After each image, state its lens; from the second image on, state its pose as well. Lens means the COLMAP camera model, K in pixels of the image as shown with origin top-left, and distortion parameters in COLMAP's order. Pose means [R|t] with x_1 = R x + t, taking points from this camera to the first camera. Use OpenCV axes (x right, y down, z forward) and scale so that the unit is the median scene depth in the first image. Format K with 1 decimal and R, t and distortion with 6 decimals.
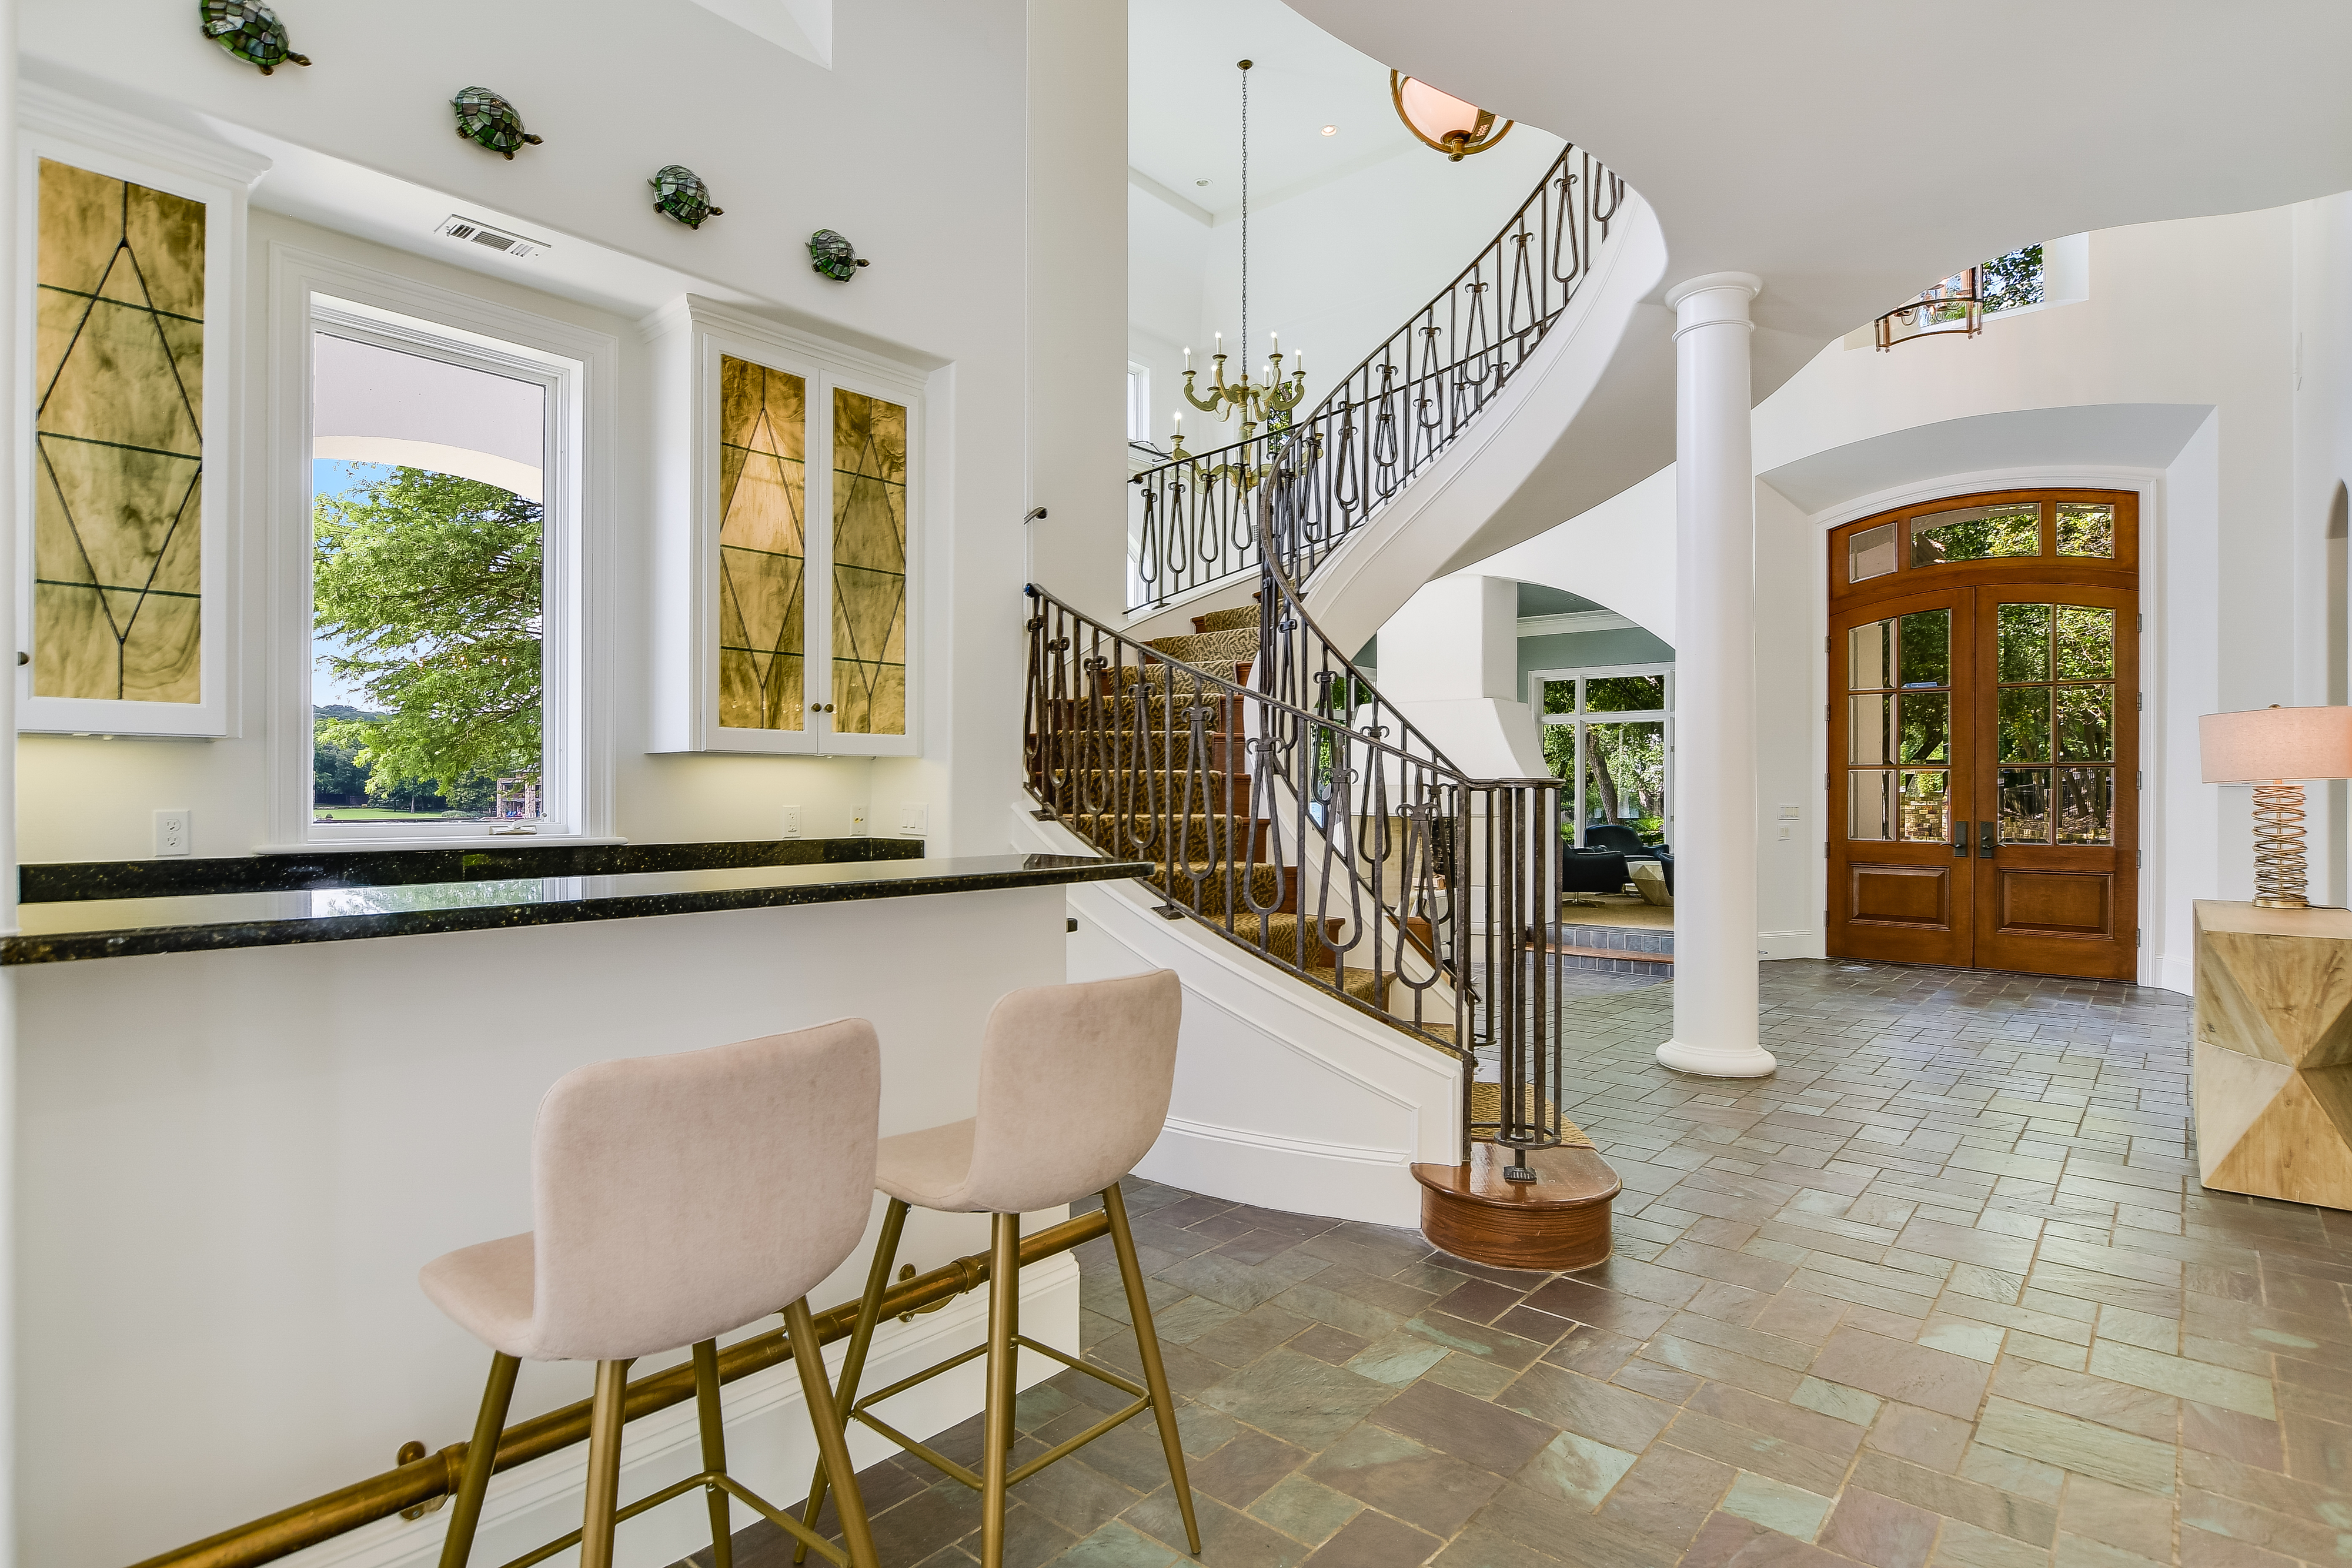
lens RADIAL K [[1207.2, 0, 1176.0], [0, 1207.2, 784.0], [0, 0, 1]] dist [-0.000404, -0.000017]
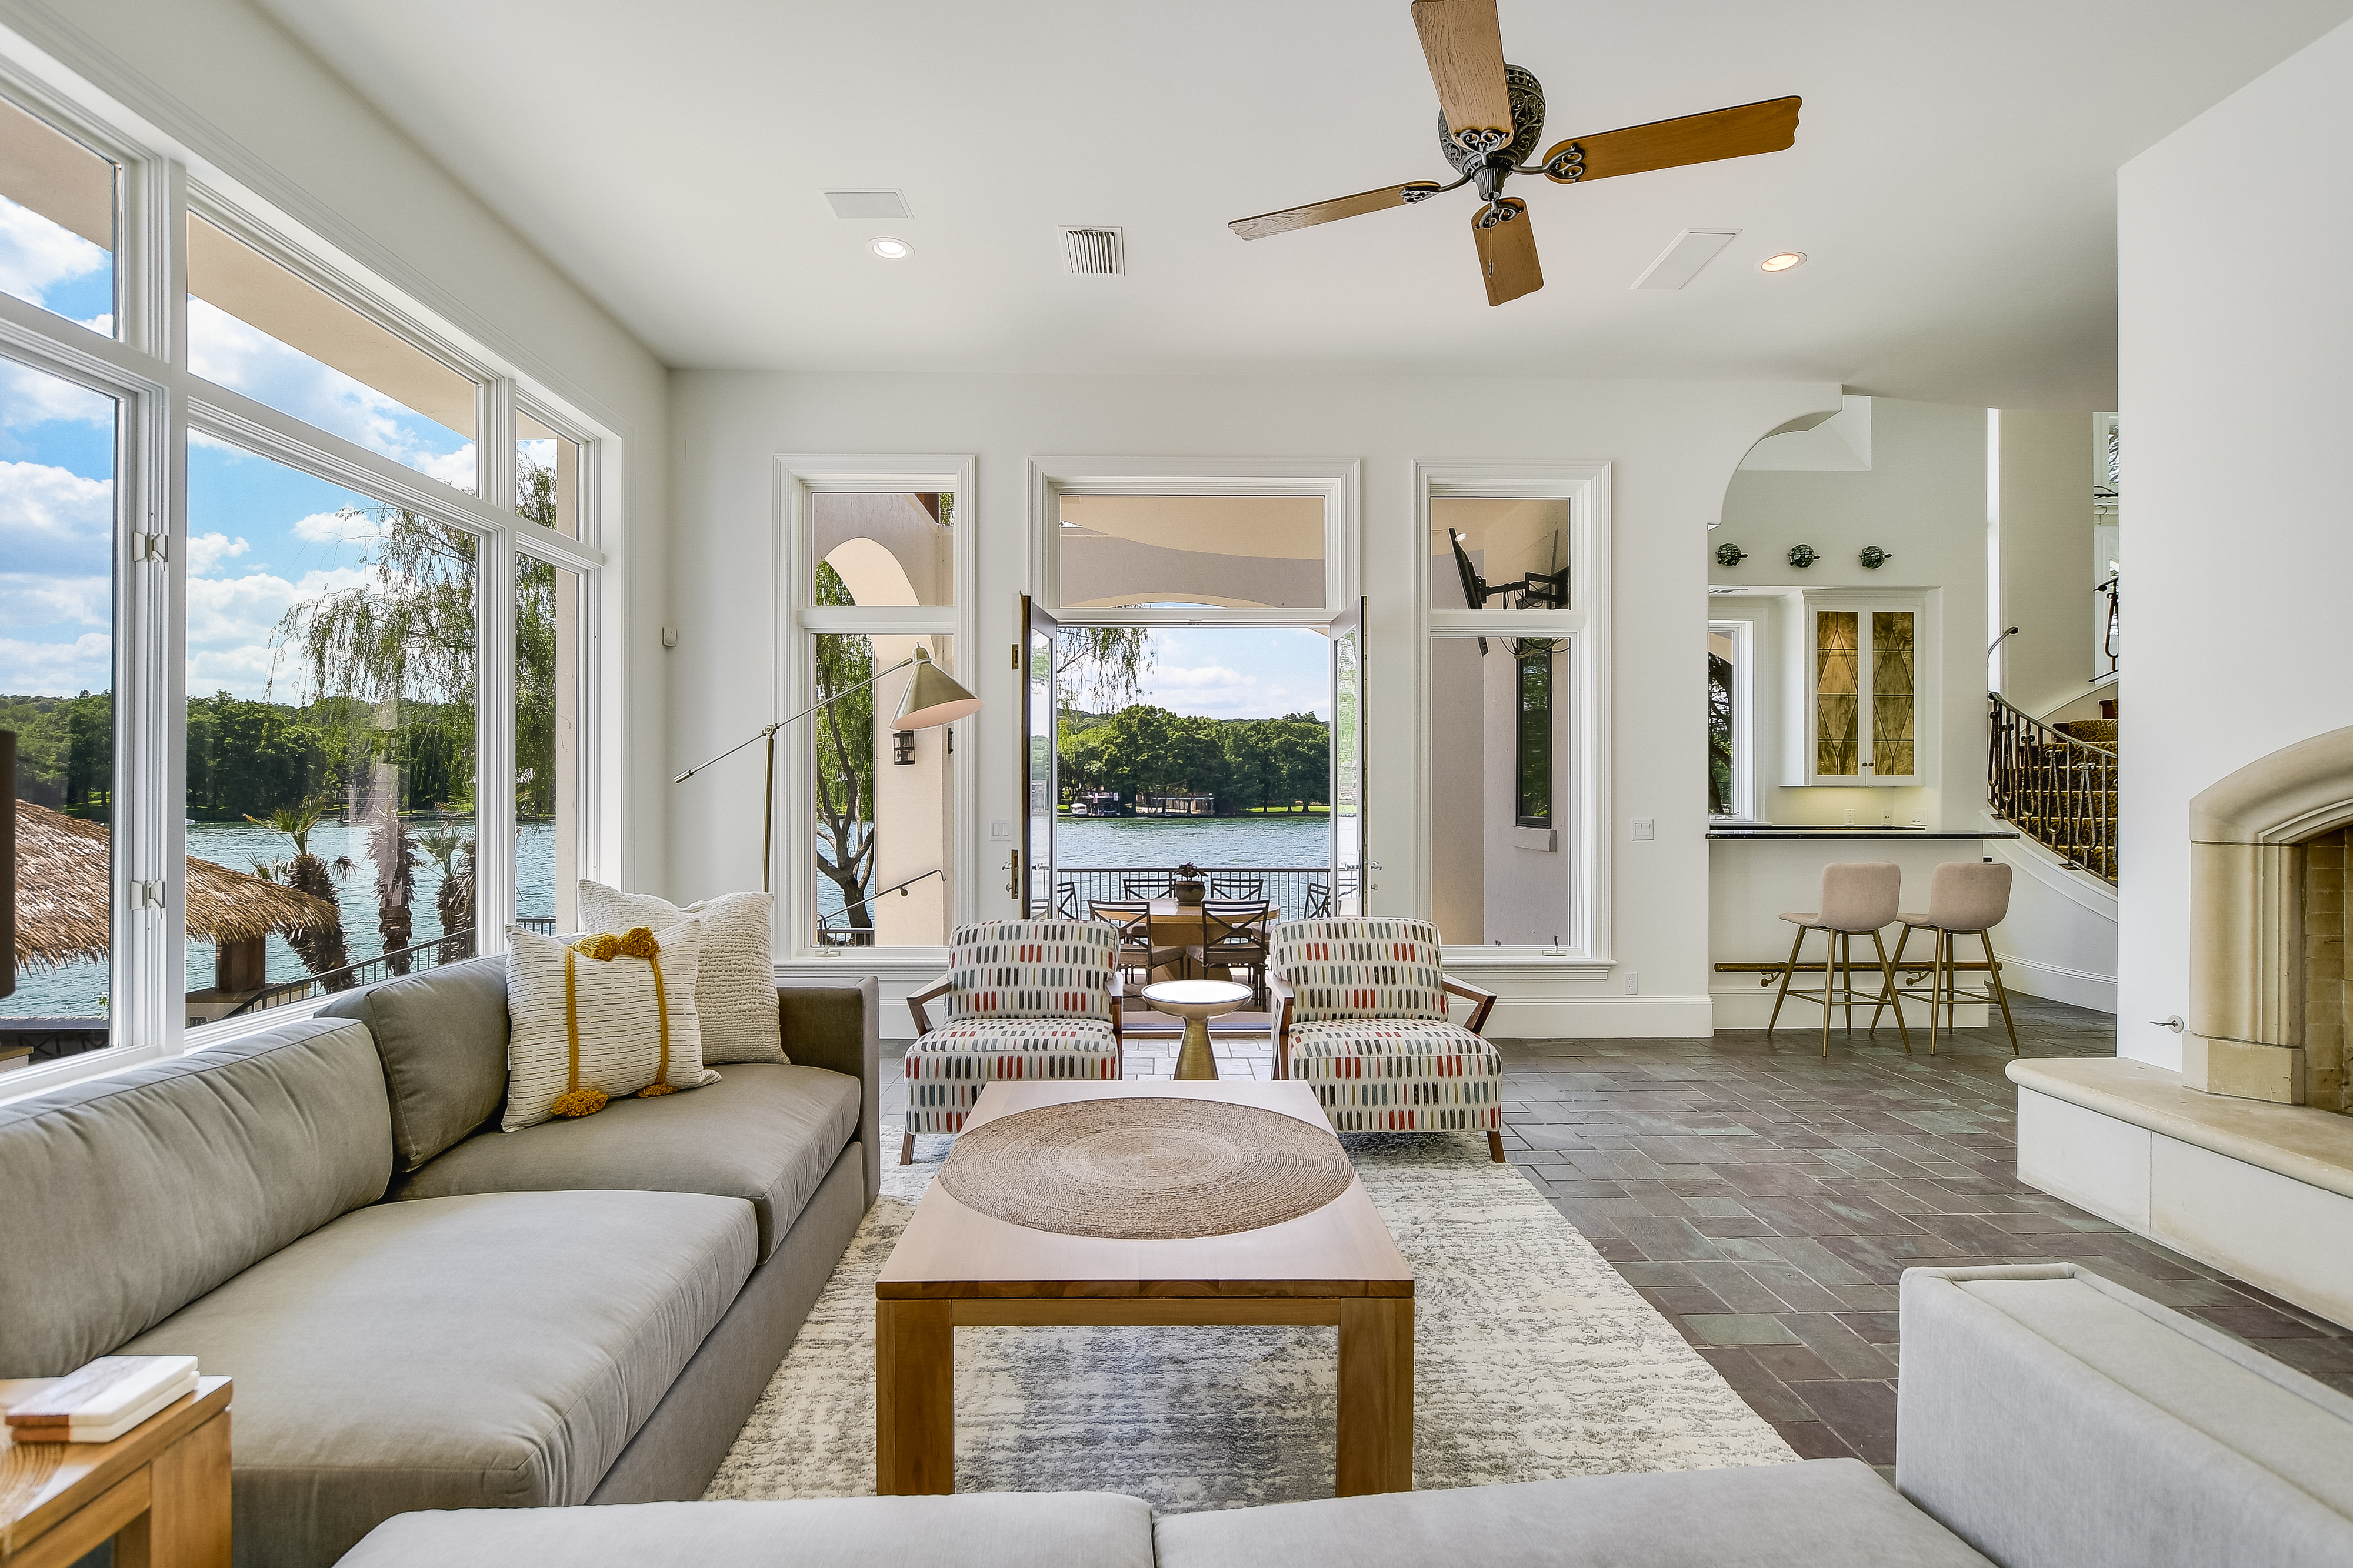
lens RADIAL K [[1067.0, 0, 1176.5], [0, 1067.0, 784.0], [0, 0, 1]] dist [-0.014006, -0.000369]
pose [[0.668697, -0.004583, -0.743521, 0.274466], [0.003488, 0.999989, -0.003027, -0.026508], [0.743527, -0.000570, 0.668706, -1.124825]]
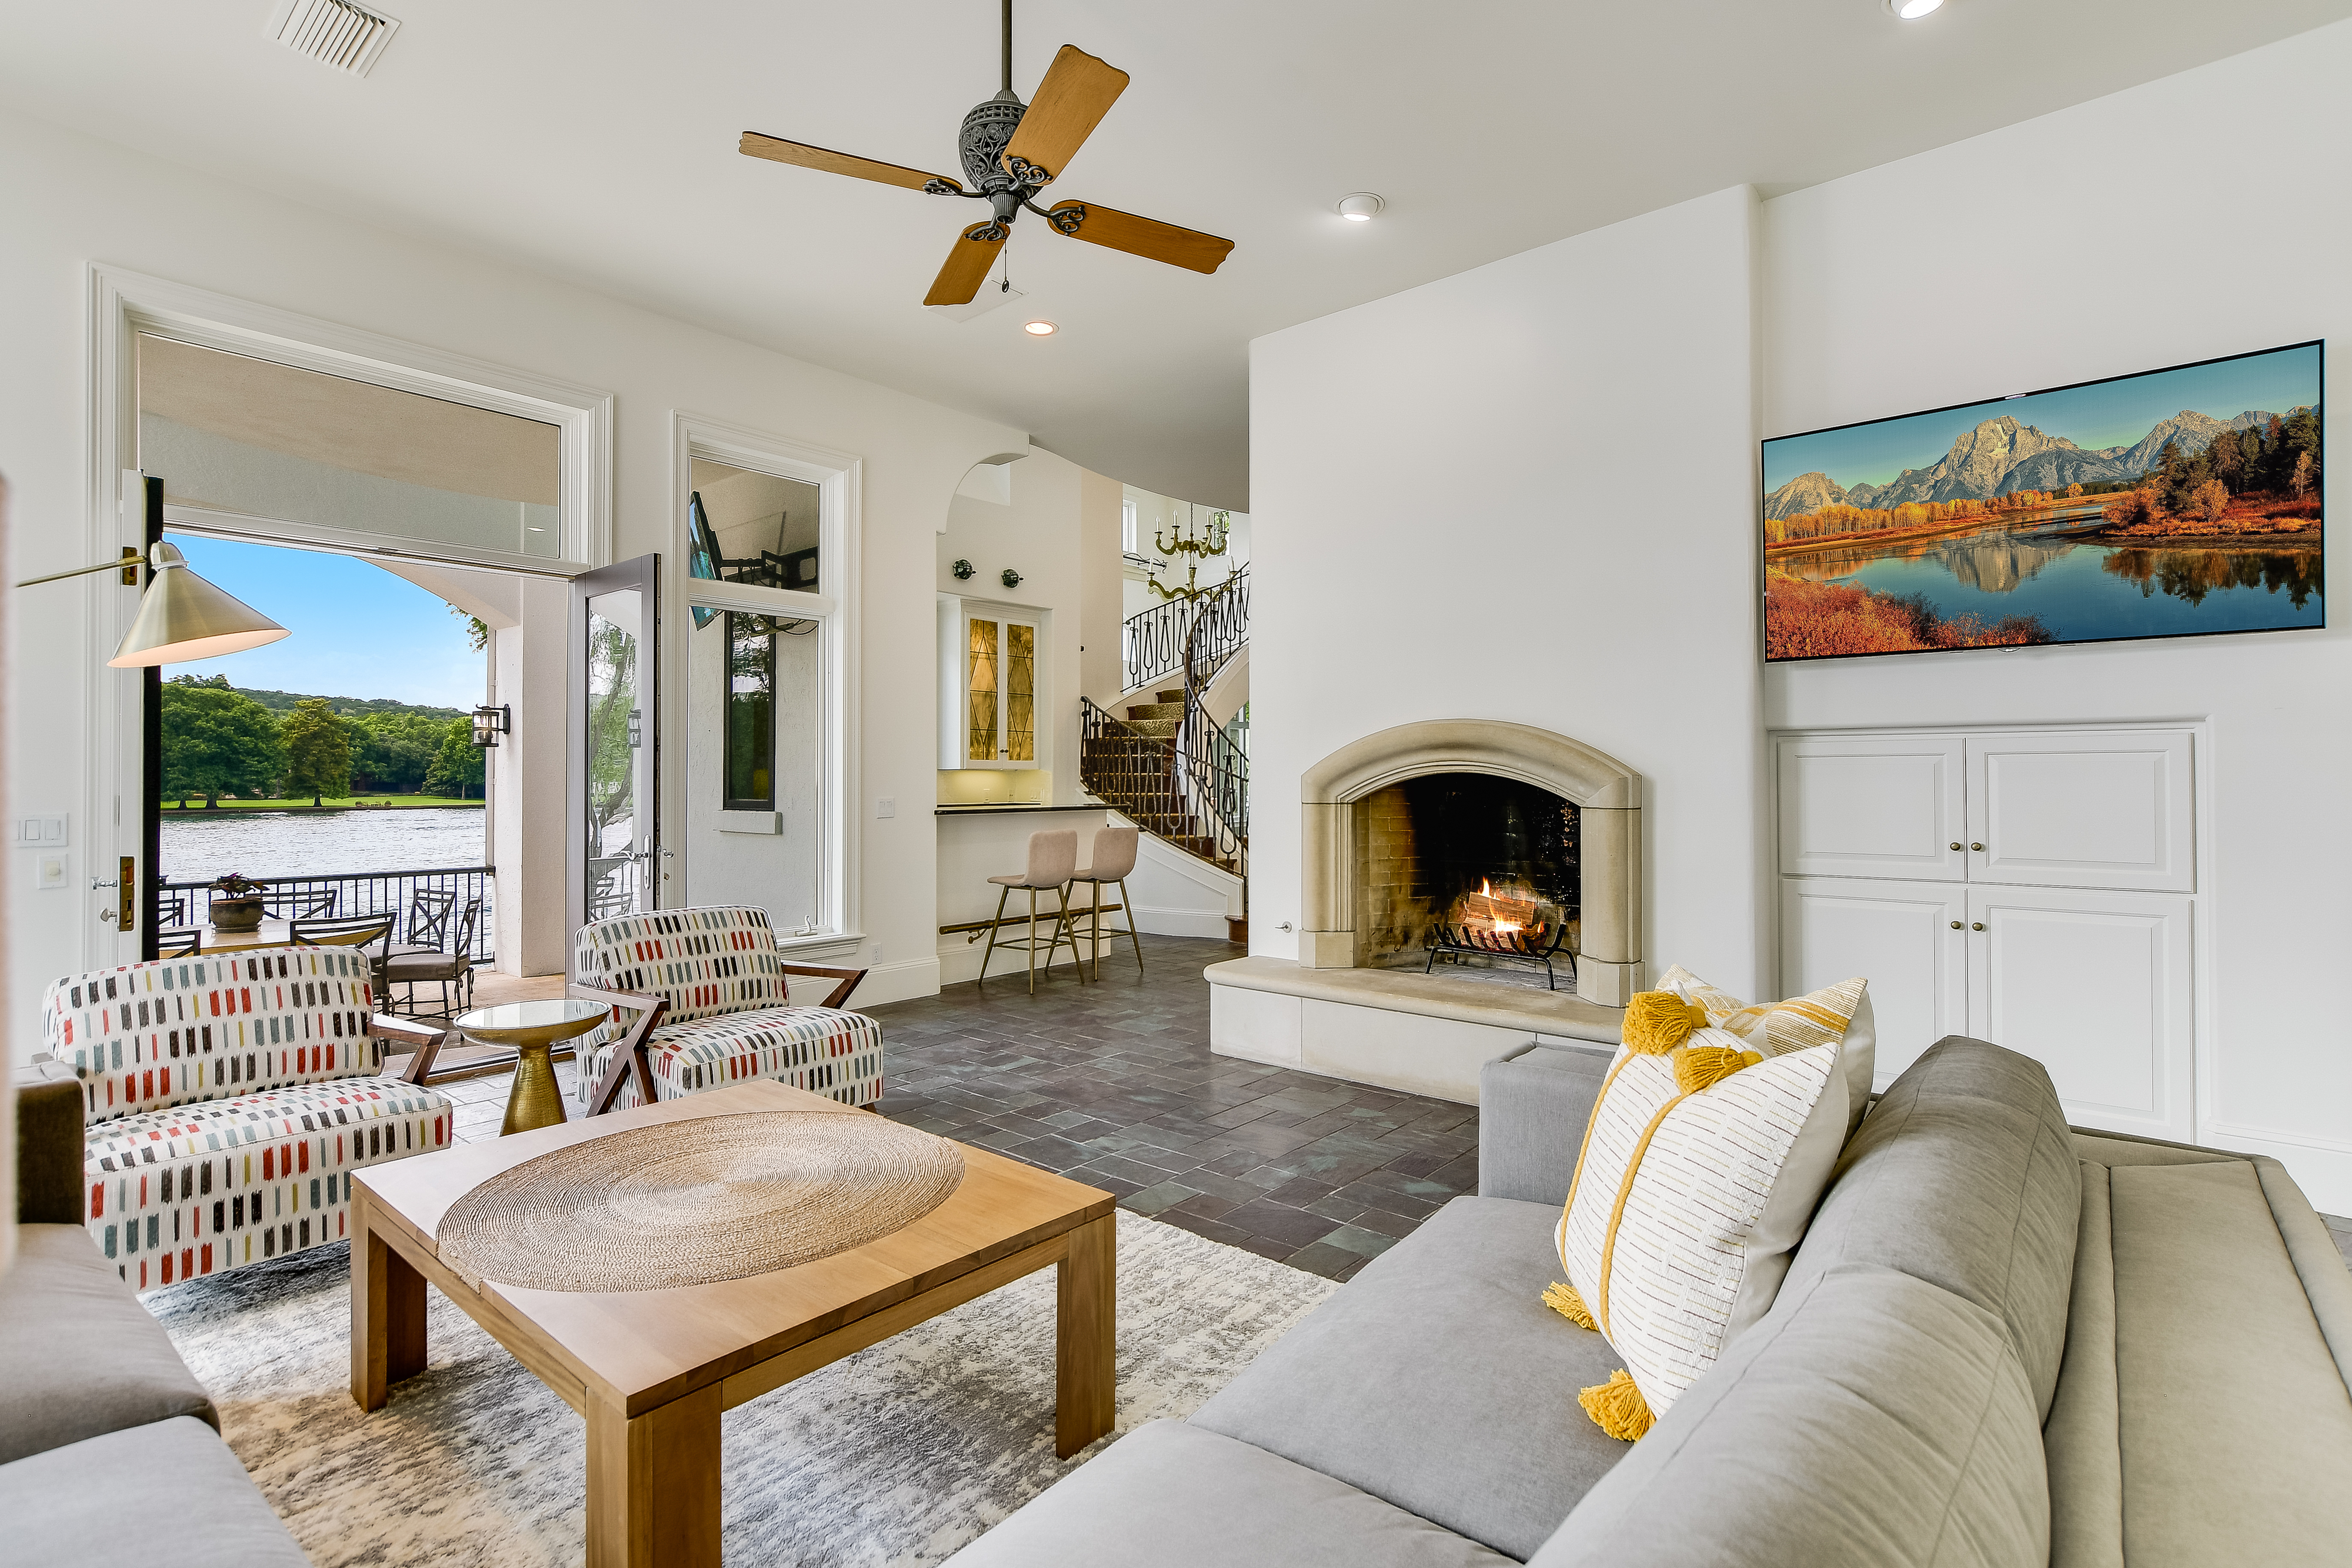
lens RADIAL K [[1091.9, 0, 1166.8], [0, 1091.9, 755.0], [0, 0, 1]] dist [-0.011787, 0.000244]
pose [[0.999992, -0.002715, 0.002873, 0.042346], [0.002759, 0.999878, -0.015348, -0.018273], [-0.002831, 0.015356, 0.999878, -1.261439]]
